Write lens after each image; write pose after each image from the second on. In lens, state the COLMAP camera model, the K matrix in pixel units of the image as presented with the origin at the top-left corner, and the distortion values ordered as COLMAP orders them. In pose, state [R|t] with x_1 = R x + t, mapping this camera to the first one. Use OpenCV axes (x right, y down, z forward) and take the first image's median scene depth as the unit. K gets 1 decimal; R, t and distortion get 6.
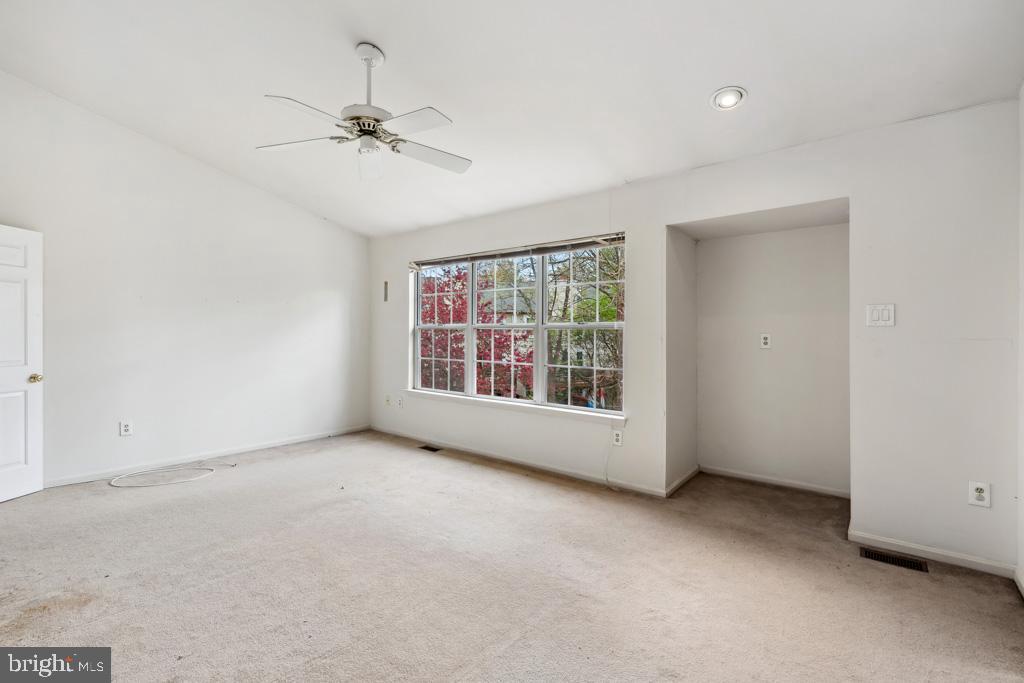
lens RADIAL K [[469.3, 0, 511.1], [0, 469.3, 344.1], [0, 0, 1]] dist [-0.000364, -0.000343]
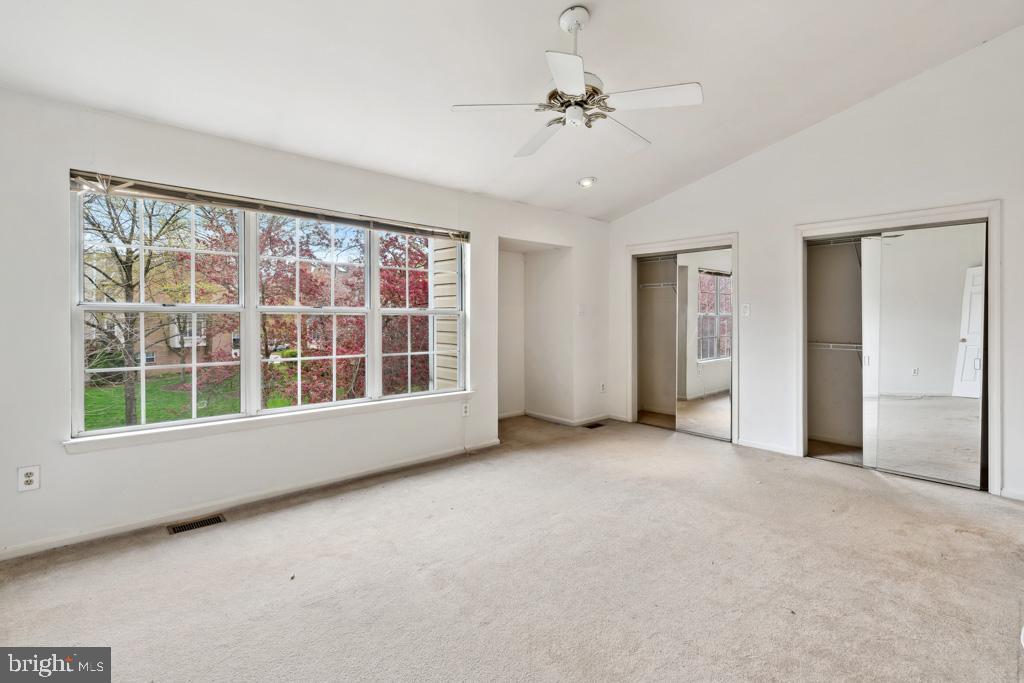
lens RADIAL K [[467.6, 0, 511.7], [0, 467.6, 336.6], [0, 0, 1]] dist [-0.002779, -0.000483]
pose [[0.137720, -0.041579, 0.989598, -0.804392], [0.019752, 0.999035, 0.039227, -0.020776], [-0.990274, 0.014144, 0.138409, 0.654000]]
